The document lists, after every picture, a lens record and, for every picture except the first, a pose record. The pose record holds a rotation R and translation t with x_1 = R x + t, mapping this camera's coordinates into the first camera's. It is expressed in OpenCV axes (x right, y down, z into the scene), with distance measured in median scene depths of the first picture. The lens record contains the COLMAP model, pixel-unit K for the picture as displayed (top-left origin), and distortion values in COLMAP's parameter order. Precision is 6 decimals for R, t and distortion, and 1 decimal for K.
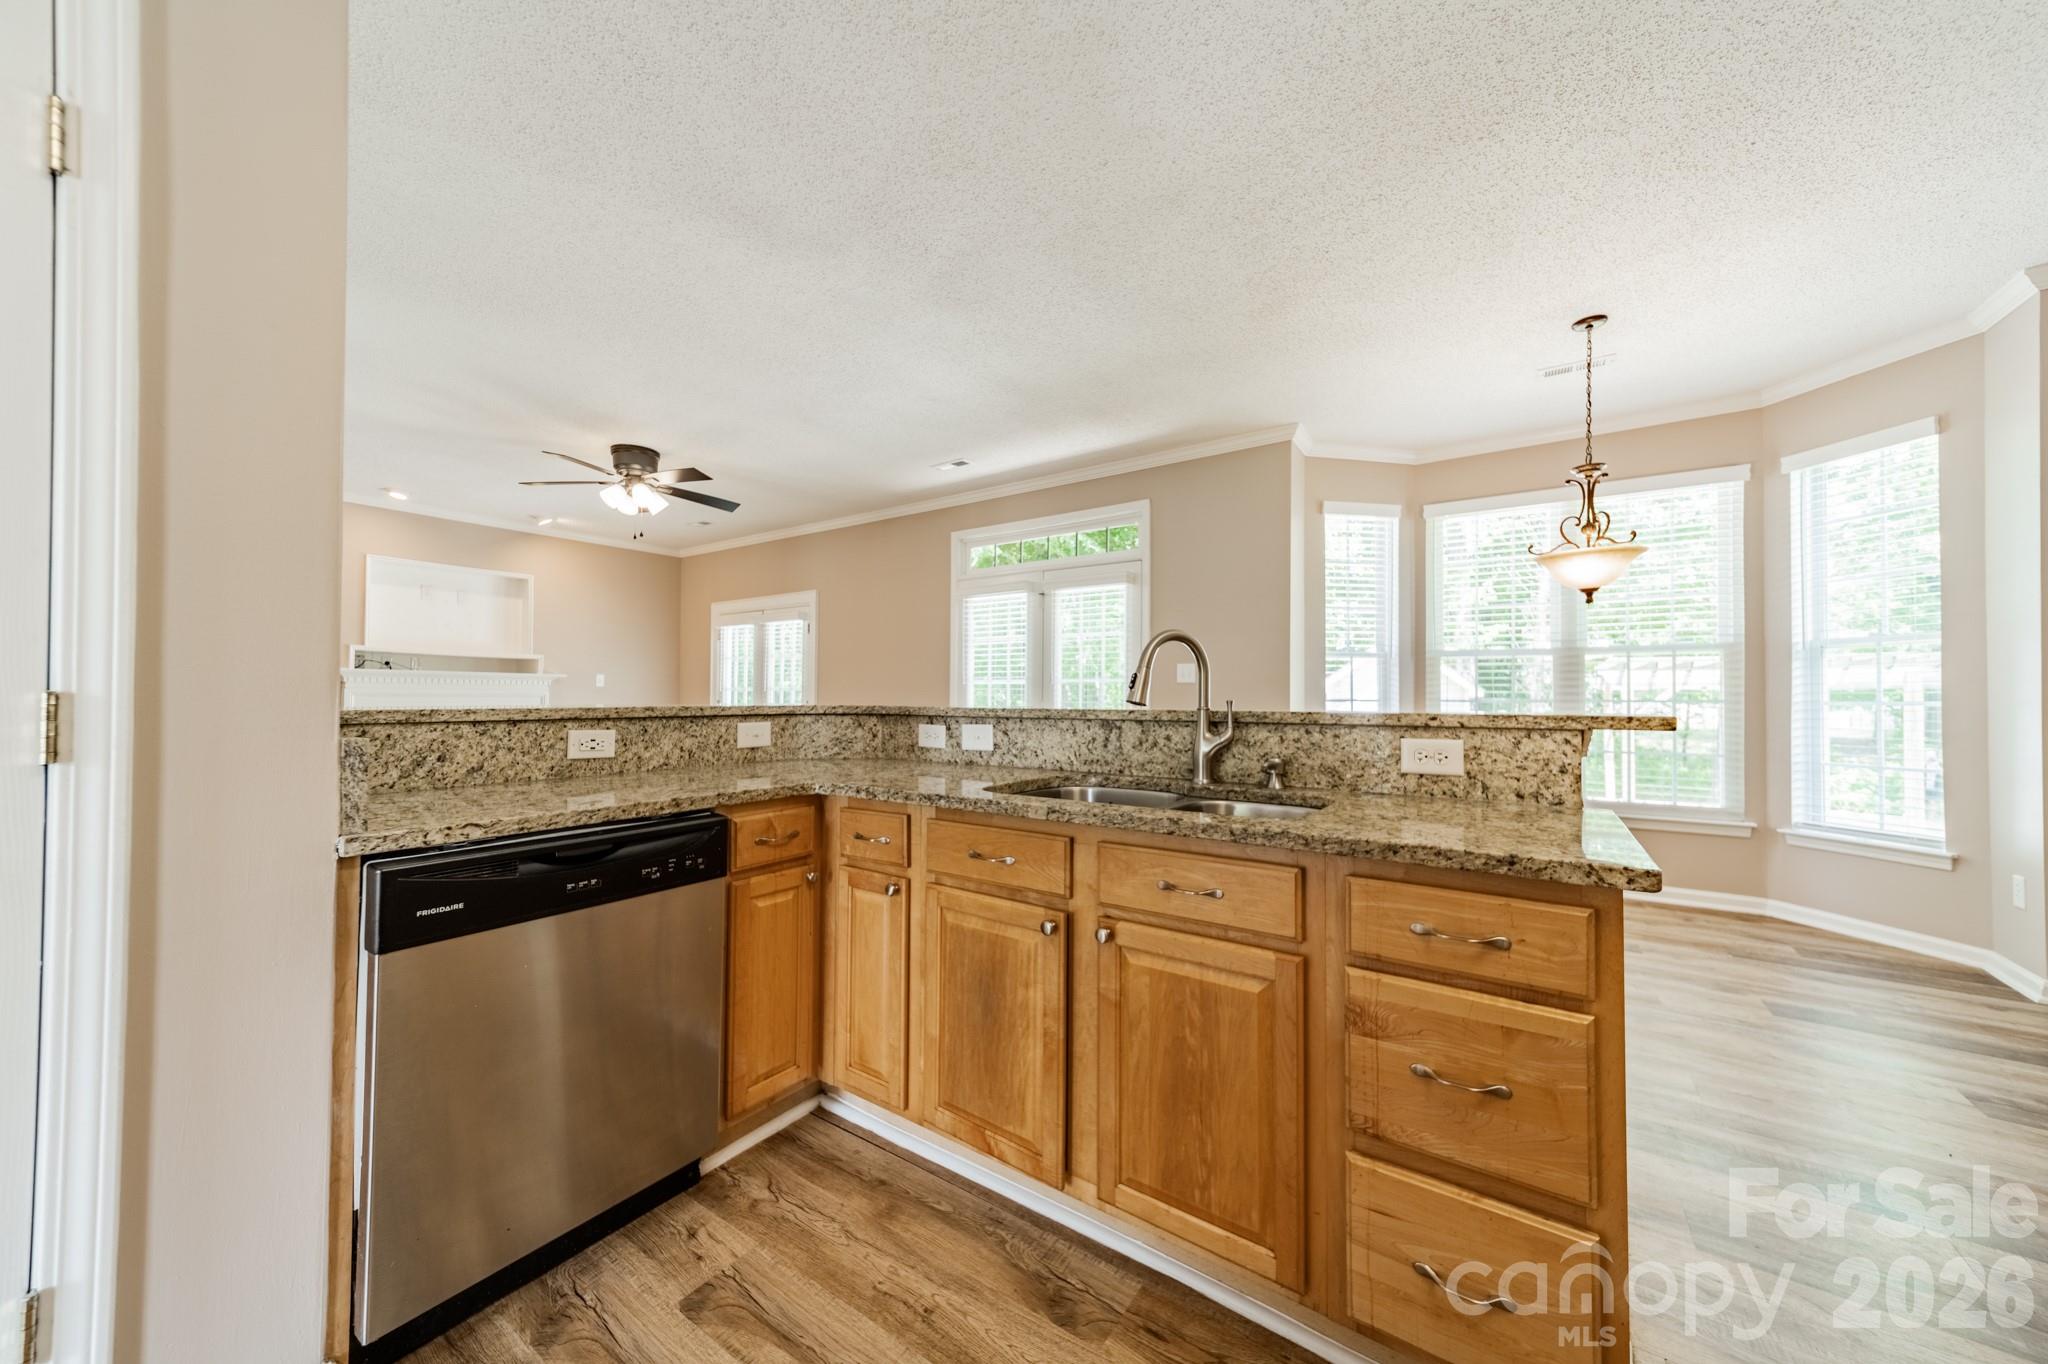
lens RADIAL K [[716.9, 0, 1031.8], [0, 716.9, 686.7], [0, 0, 1]] dist [0.008322, -0.000486]
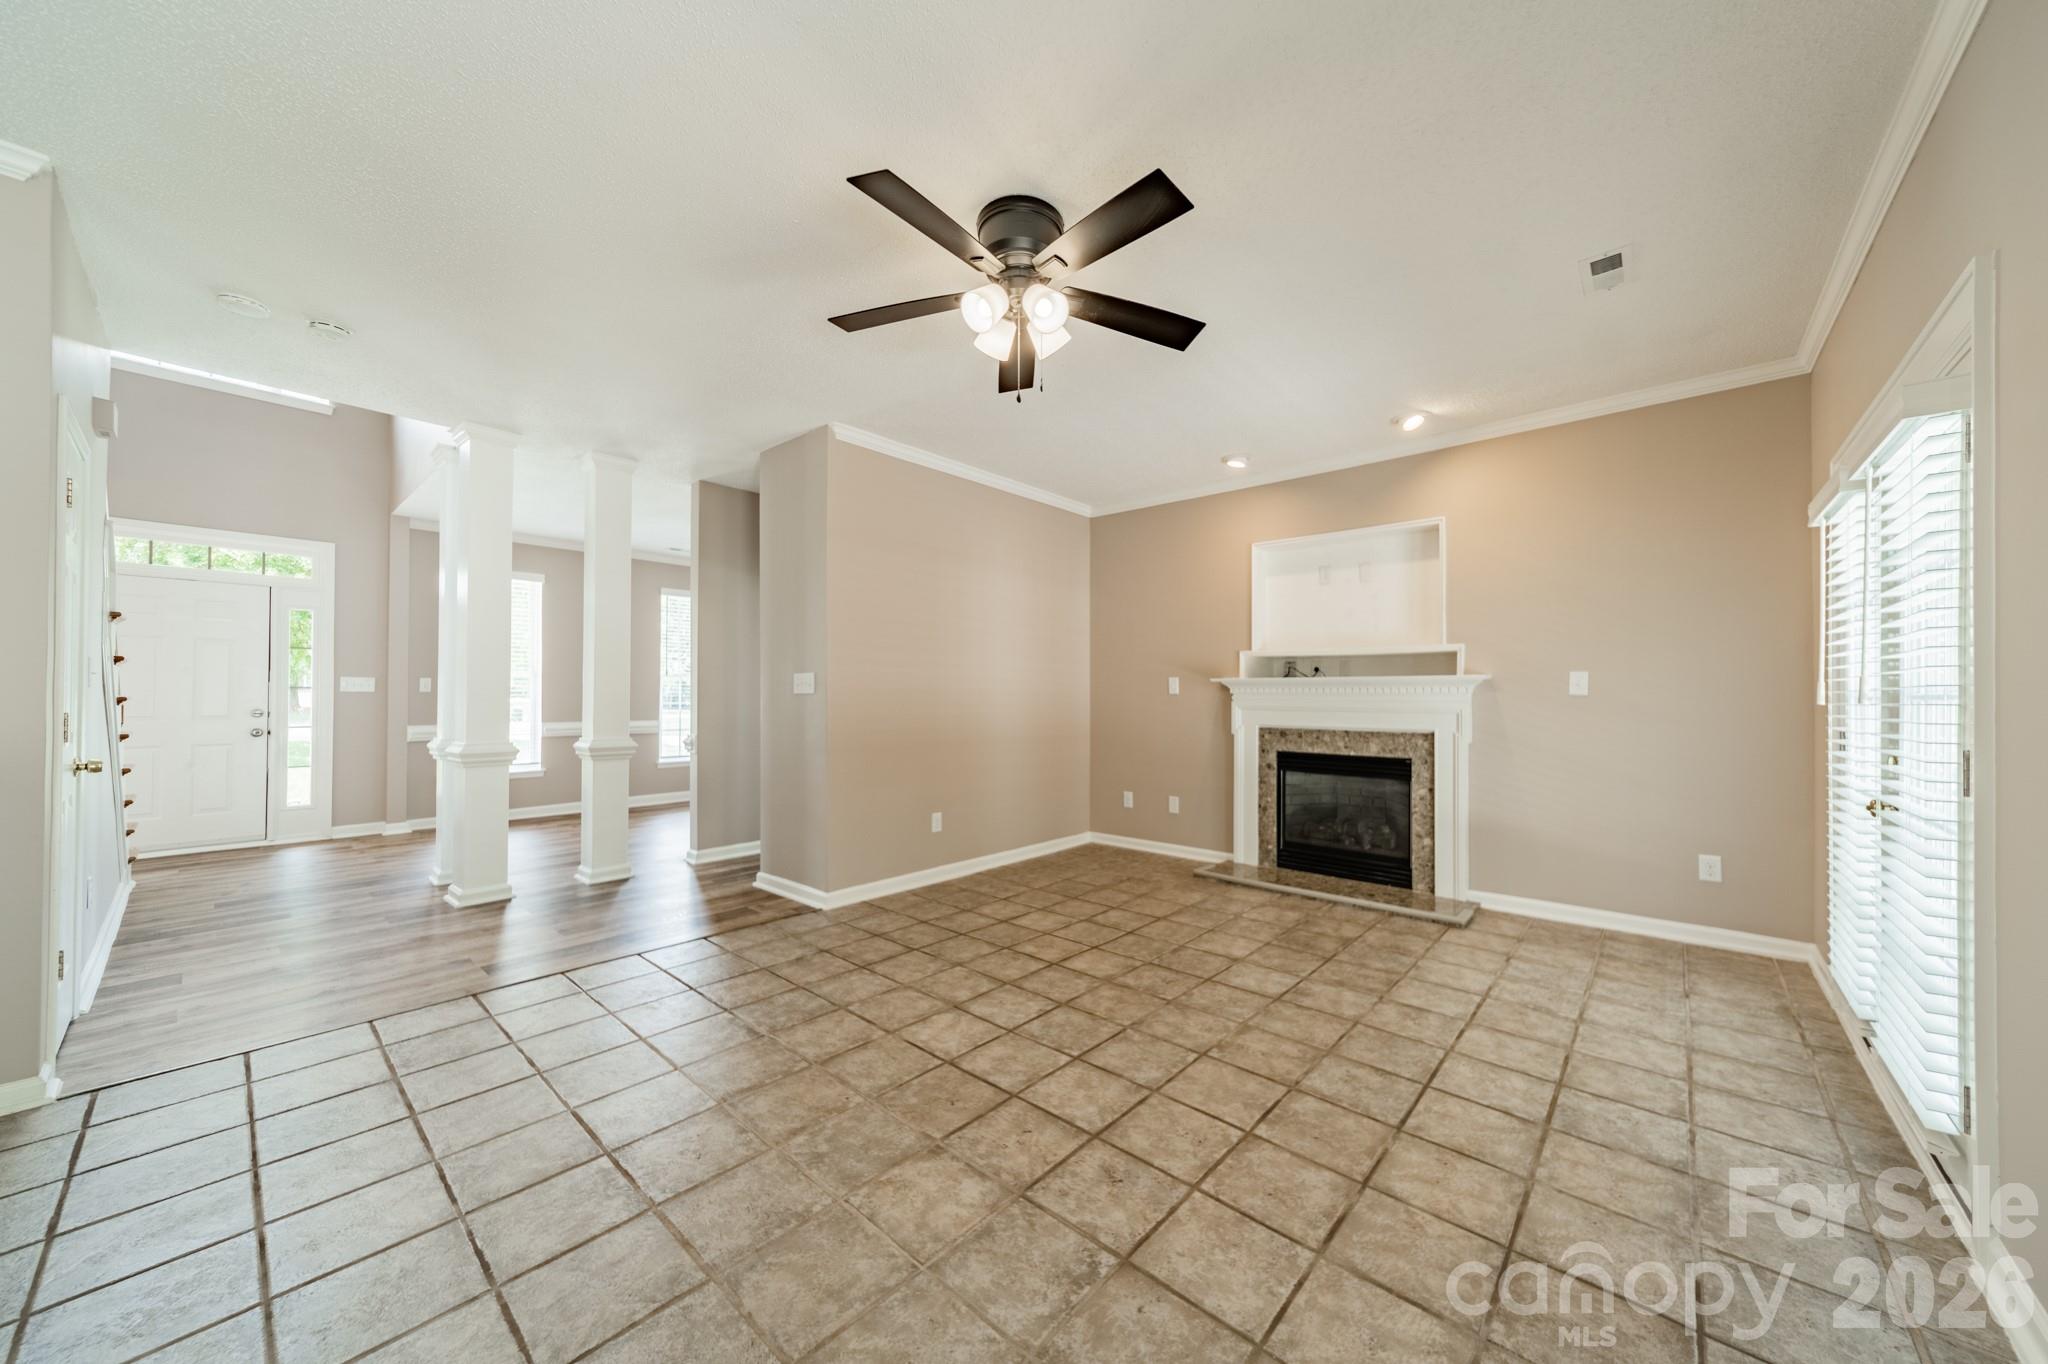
lens RADIAL K [[716.9, 0, 1037.0], [0, 716.9, 689.9], [0, 0, 1]] dist [0.008322, -0.000486]
pose [[-0.112029, -0.014454, -0.993600, -0.078537], [0.010232, 0.999824, -0.015698, 0.000751], [0.993652, -0.011925, -0.111861, 1.269414]]
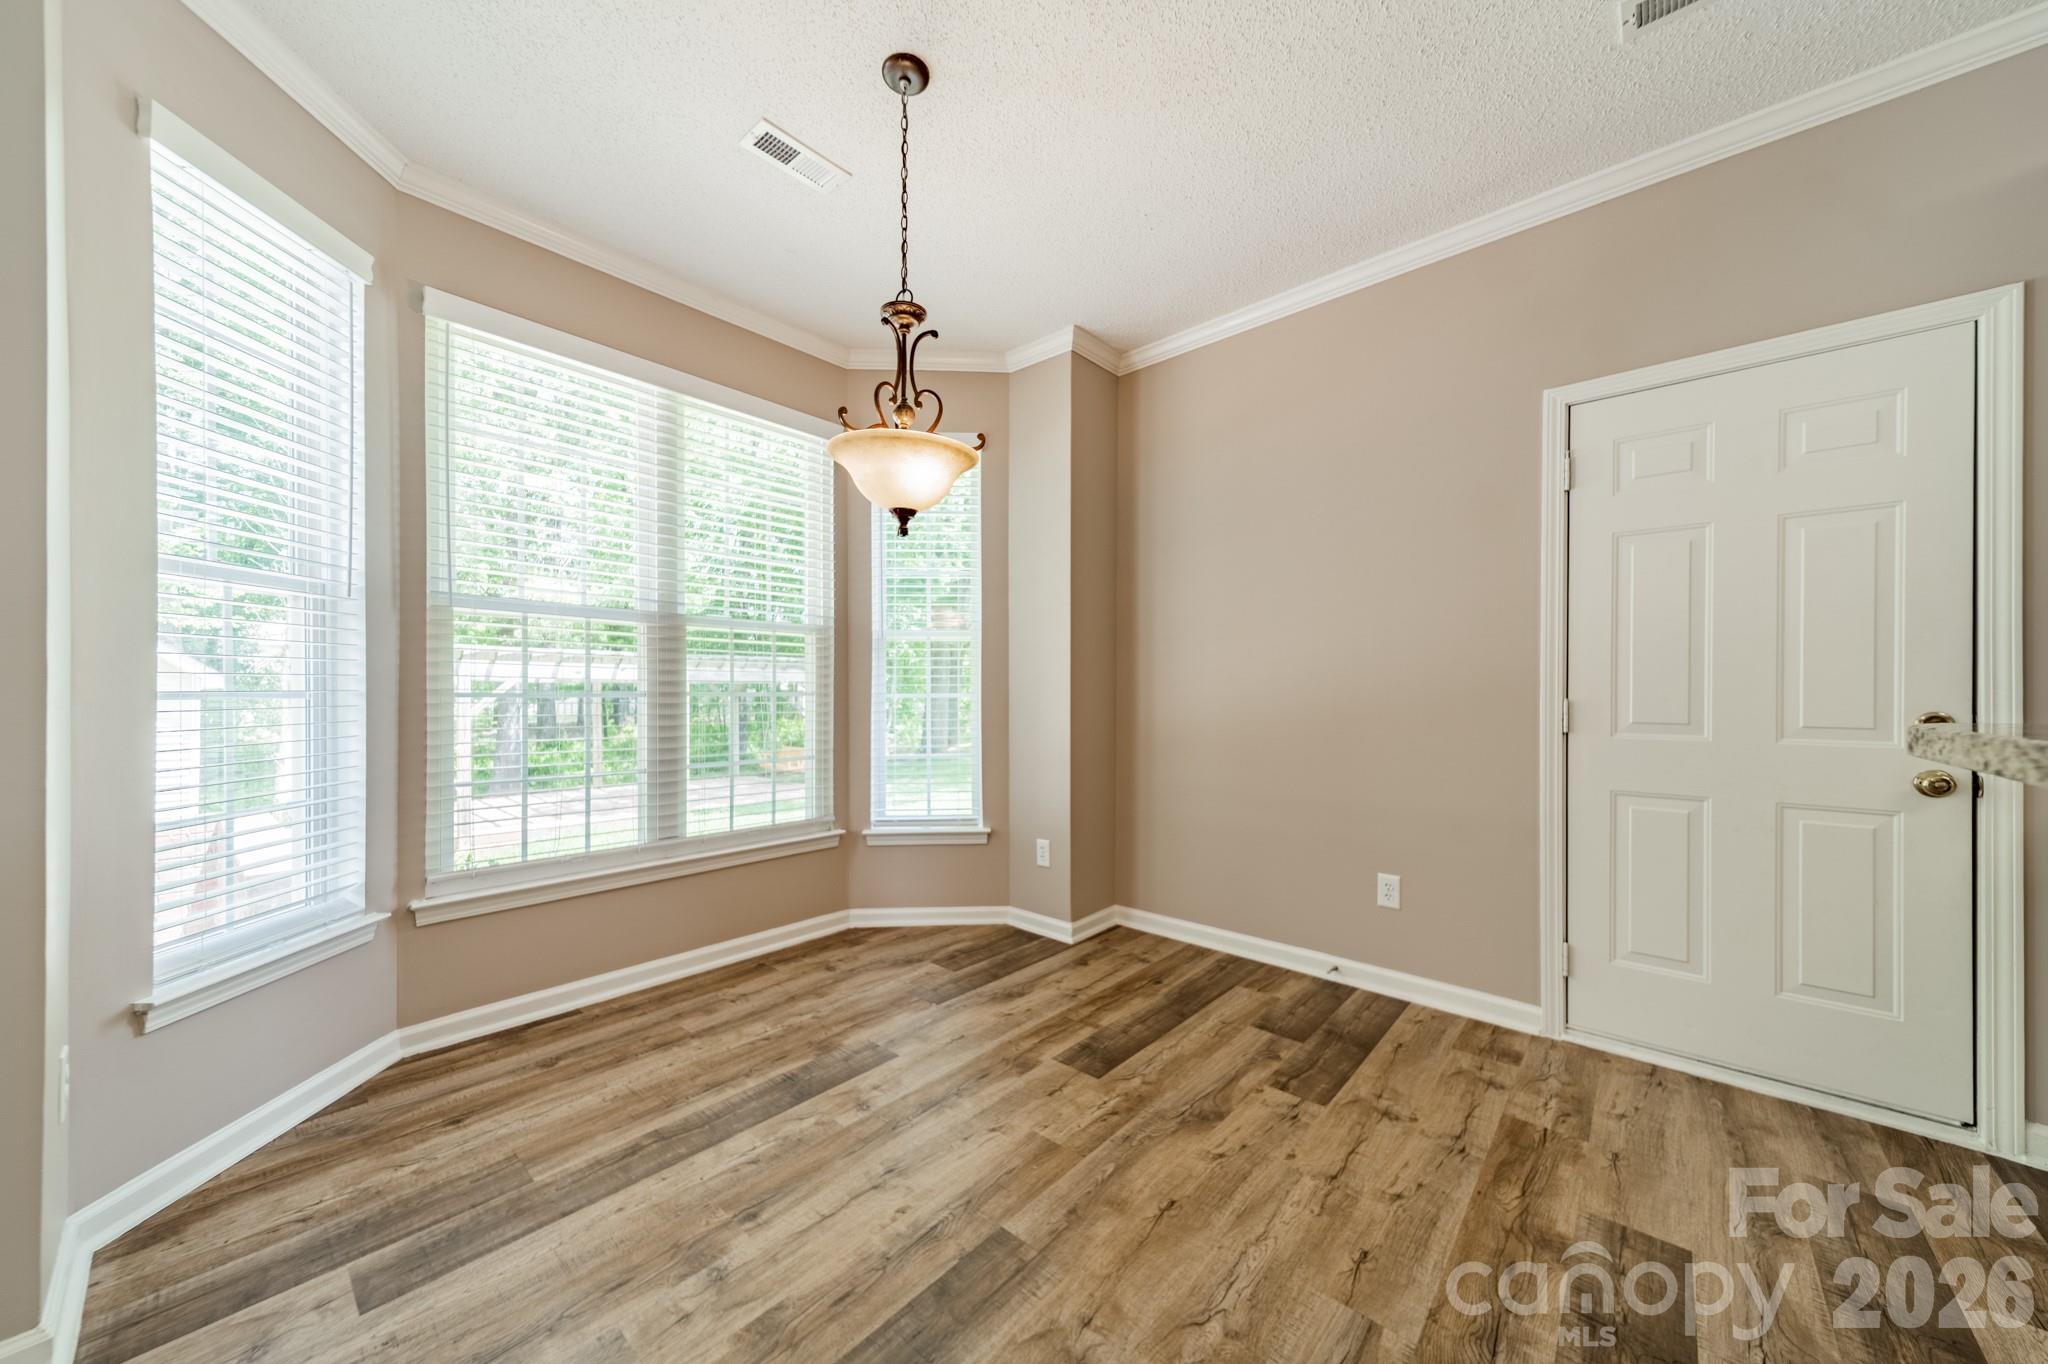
lens RADIAL K [[716.9, 0, 1027.5], [0, 716.9, 695.3], [0, 0, 1]] dist [0.008322, -0.000486]
pose [[0.122124, -0.005295, 0.992501, 0.141919], [-0.017375, 0.999821, 0.007472, 0.011532], [-0.992363, -0.018157, 0.122010, 0.649304]]
